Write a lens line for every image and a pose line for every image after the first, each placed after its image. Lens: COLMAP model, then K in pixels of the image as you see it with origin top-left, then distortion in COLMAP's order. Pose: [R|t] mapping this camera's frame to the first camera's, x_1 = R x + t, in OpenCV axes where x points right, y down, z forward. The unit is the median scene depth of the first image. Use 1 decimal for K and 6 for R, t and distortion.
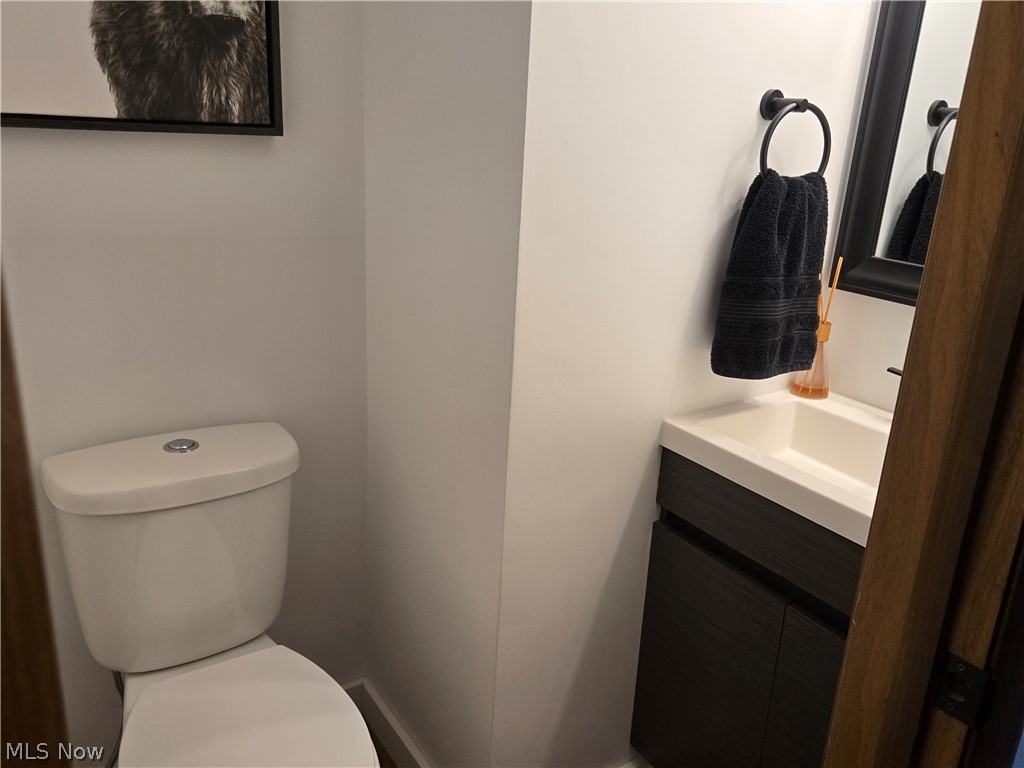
lens RADIAL K [[827.8, 0, 507.1], [0, 827.8, 383.7], [0, 0, 1]] dist [0.066654, -0.052299]
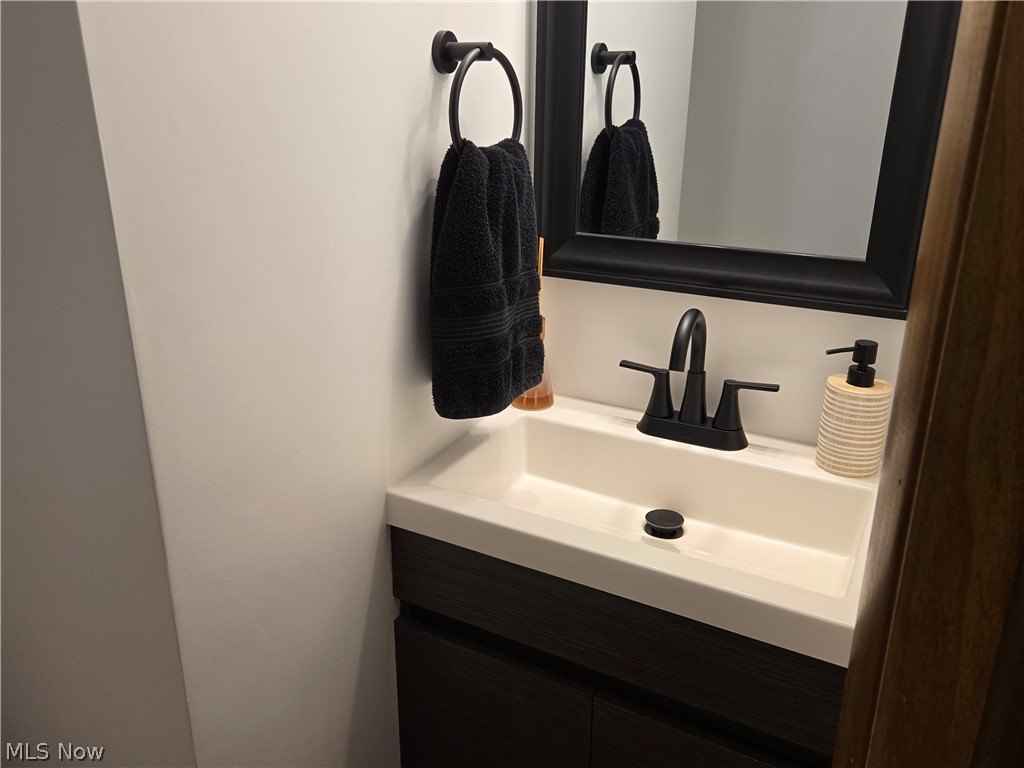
lens RADIAL K [[827.8, 0, 497.6], [0, 827.8, 379.7], [0, 0, 1]] dist [0.066654, -0.052299]
pose [[0.891737, -0.199473, 0.406222, -0.002363], [0.183992, 0.979886, 0.077270, -0.096259], [-0.413464, 0.005837, 0.910502, 0.305958]]
